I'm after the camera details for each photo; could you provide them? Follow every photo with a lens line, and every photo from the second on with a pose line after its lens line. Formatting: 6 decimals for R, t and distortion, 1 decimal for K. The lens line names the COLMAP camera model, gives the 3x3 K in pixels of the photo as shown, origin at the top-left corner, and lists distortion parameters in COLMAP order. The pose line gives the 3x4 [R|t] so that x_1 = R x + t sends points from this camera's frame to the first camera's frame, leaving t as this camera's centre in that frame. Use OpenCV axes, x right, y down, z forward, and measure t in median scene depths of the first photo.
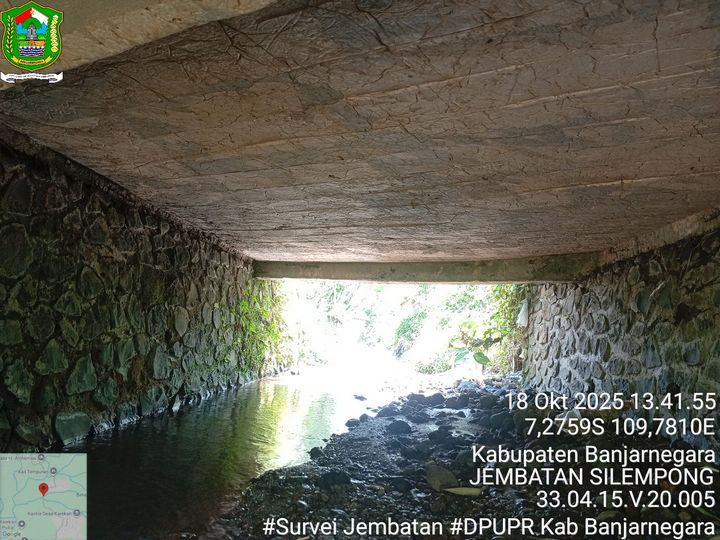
lens RADIAL K [[548.7, 0, 359.2], [0, 548.7, 270.6], [0, 0, 1]] dist [0.096260, -0.197671]
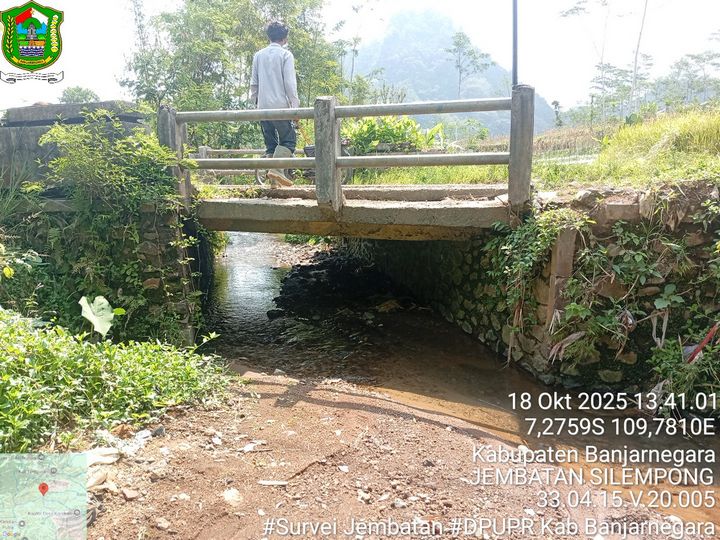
lens RADIAL K [[548.7, 0, 359.2], [0, 548.7, 270.6], [0, 0, 1]] dist [0.096260, -0.197671]
pose [[0.956826, -0.118669, 0.265332, -0.300123], [0.039506, 0.957484, 0.285767, -0.431068], [-0.287963, -0.262948, 0.920834, -1.281677]]
